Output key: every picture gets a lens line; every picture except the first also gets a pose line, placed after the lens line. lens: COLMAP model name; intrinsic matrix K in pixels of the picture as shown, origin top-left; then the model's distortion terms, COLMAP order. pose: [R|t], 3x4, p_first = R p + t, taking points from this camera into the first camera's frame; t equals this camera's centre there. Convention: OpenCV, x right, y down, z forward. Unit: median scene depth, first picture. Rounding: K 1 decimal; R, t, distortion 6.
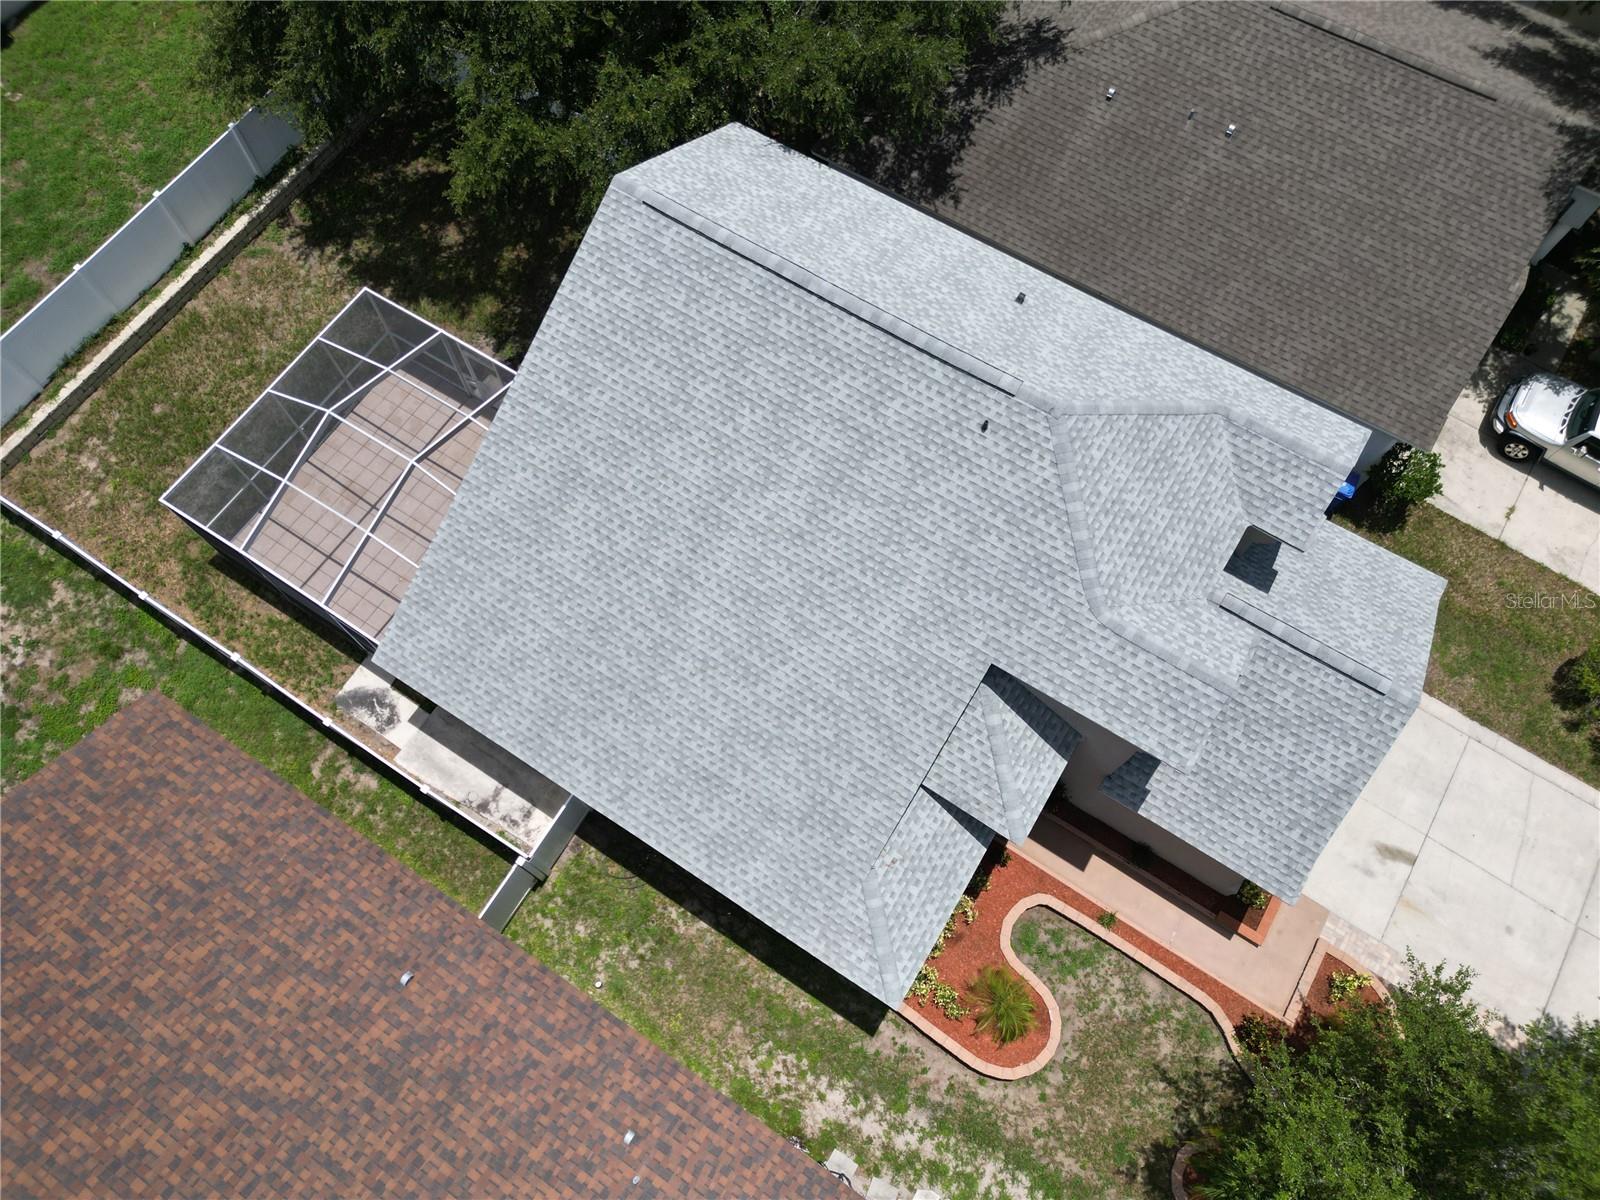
lens RADIAL K [[1118.8, 0, 784.7], [0, 1118.8, 603.0], [0, 0, 1]] dist [0.075616, -0.076836]
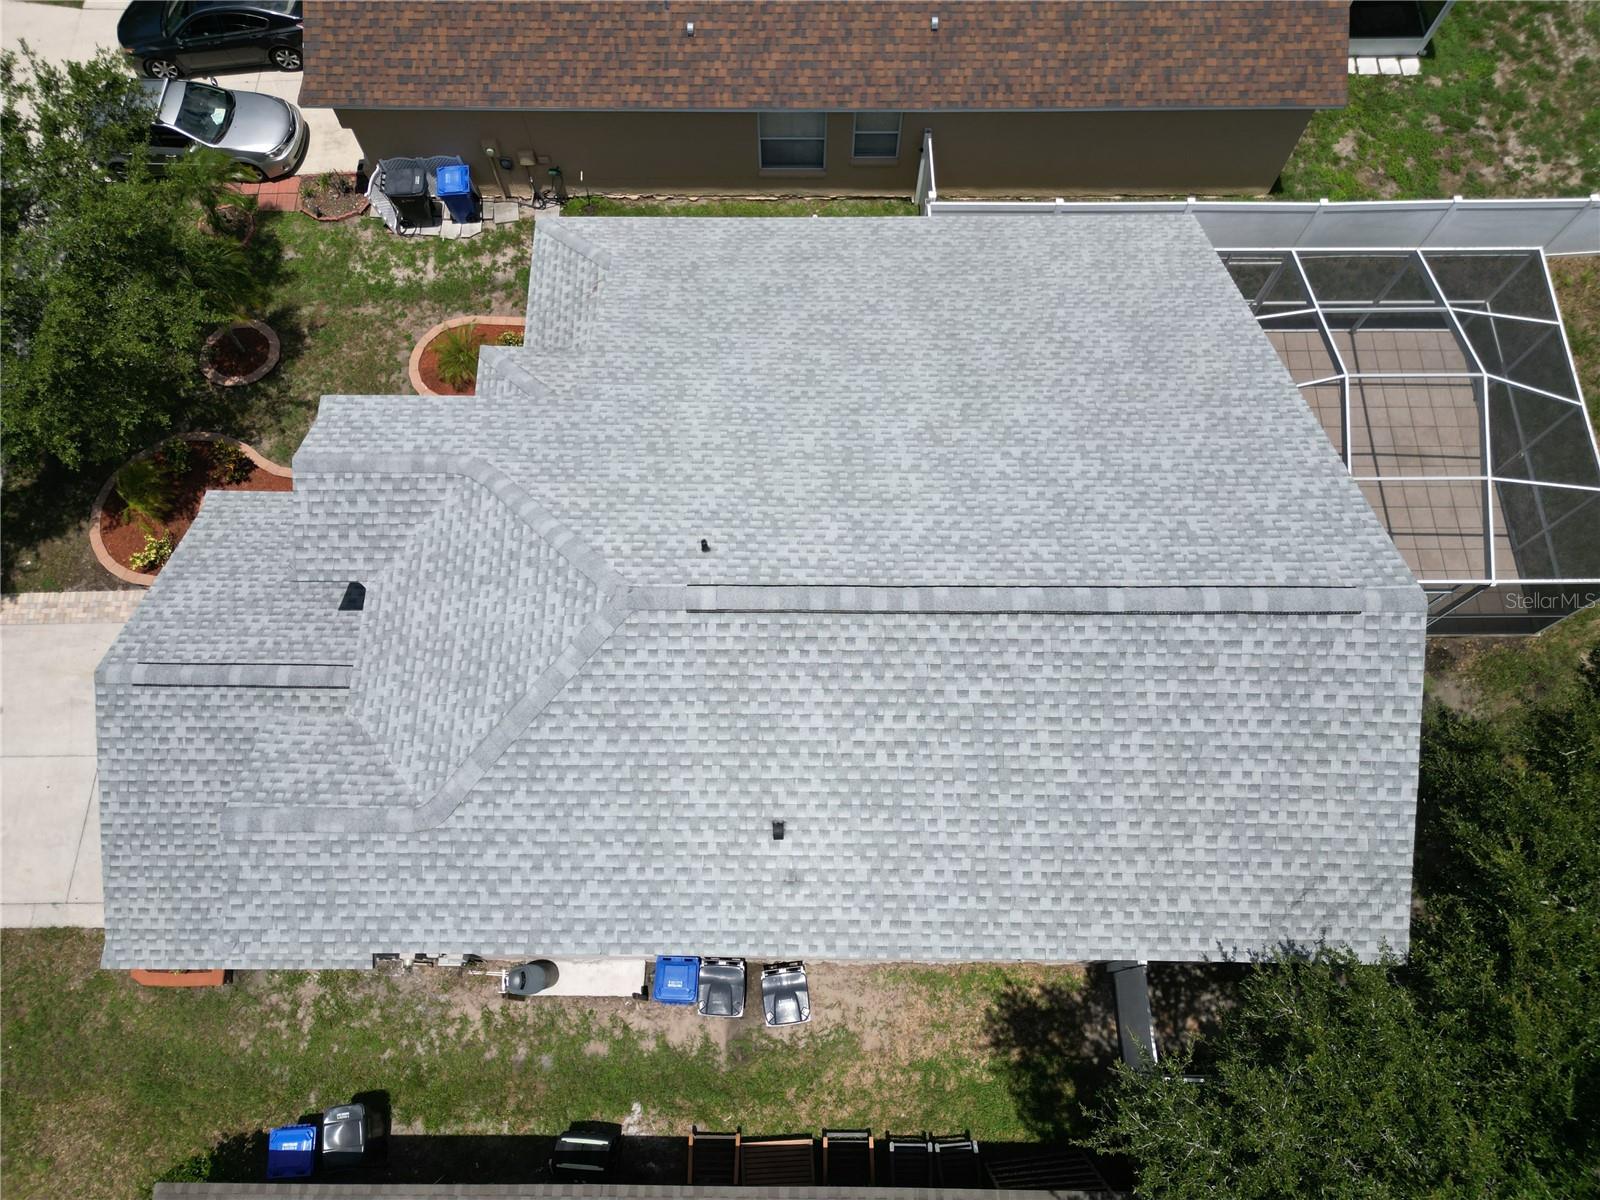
lens RADIAL K [[1123.5, 0, 783.3], [0, 1123.5, 600.4], [0, 0, 1]] dist [0.064520, -0.058350]
pose [[-0.845246, 0.504162, -0.177143, 0.237907], [-0.487671, -0.592217, 0.641449, -0.560785], [0.218487, 0.628570, 0.746434, 0.424828]]
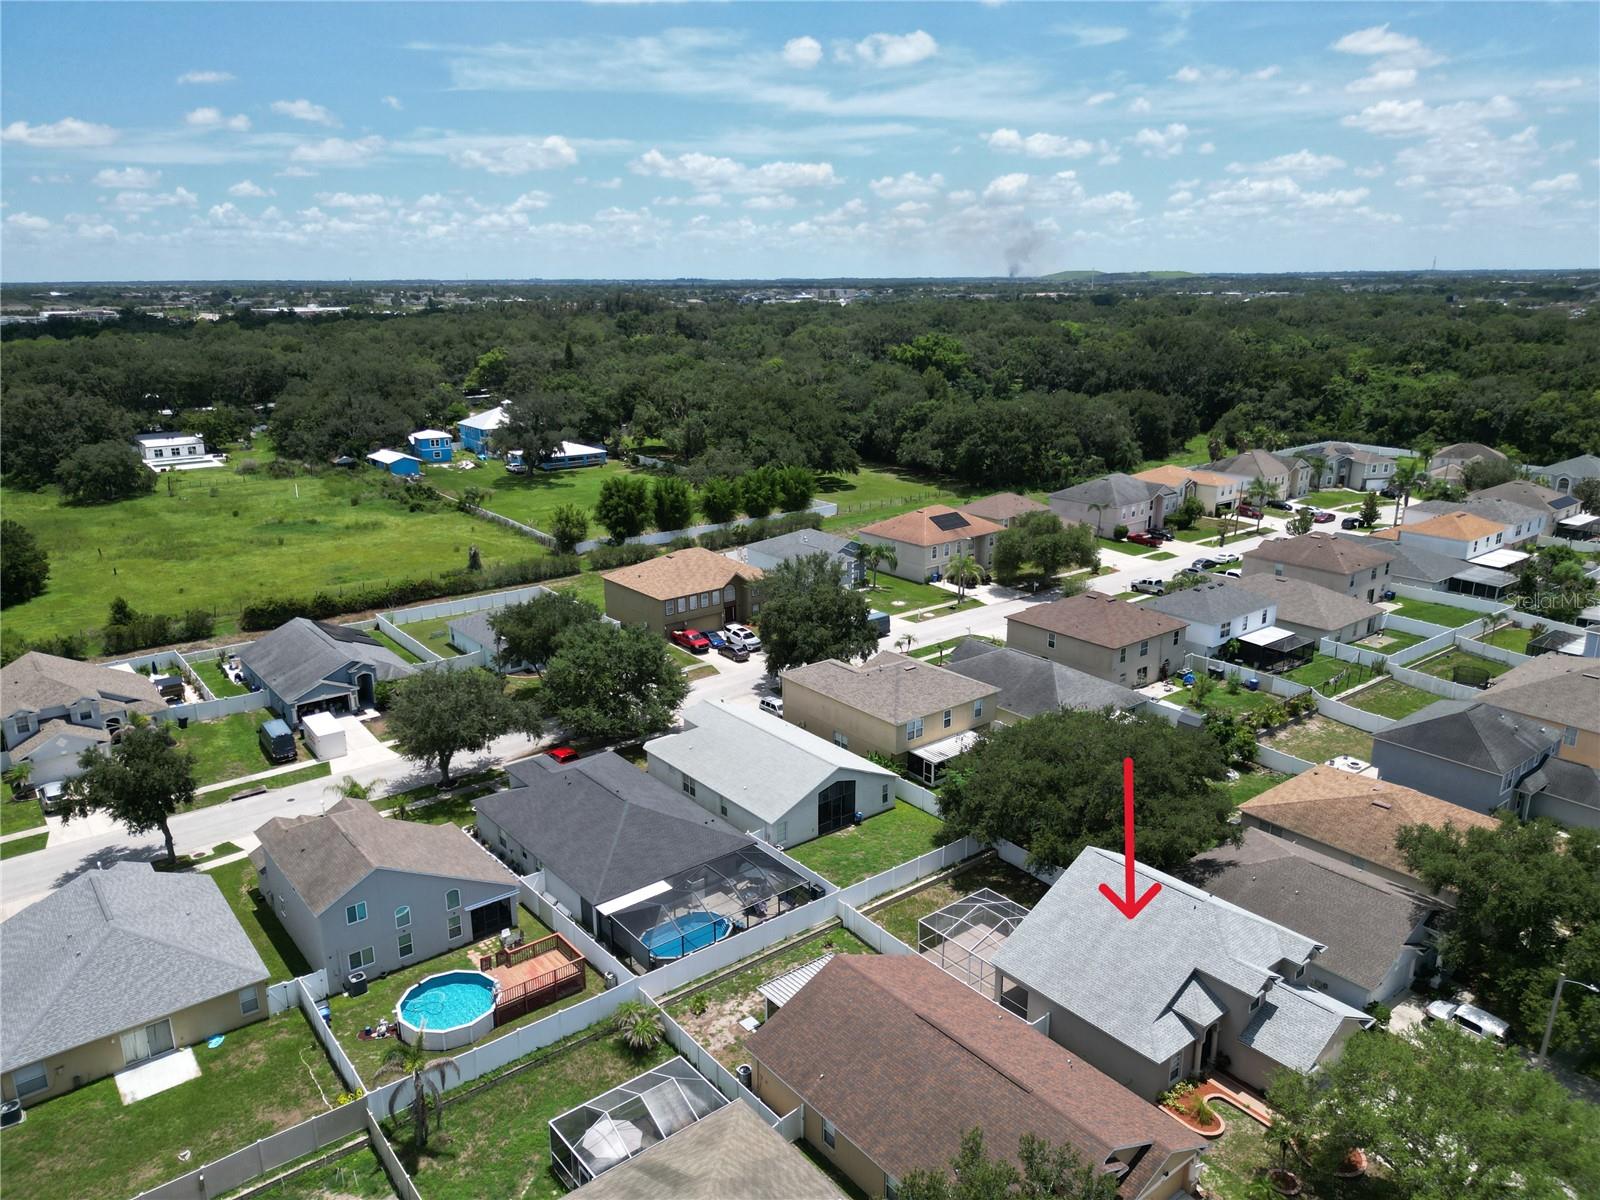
lens RADIAL K [[1119.6, 0, 785.5], [0, 1119.6, 601.6], [0, 0, 1]] dist [0.071596, -0.069168]
pose [[0.945282, 0.084505, -0.315119, 0.006144], [-0.299453, 0.608100, -0.735216, 1.884024], [0.129495, 0.789350, 0.600131, -1.704591]]
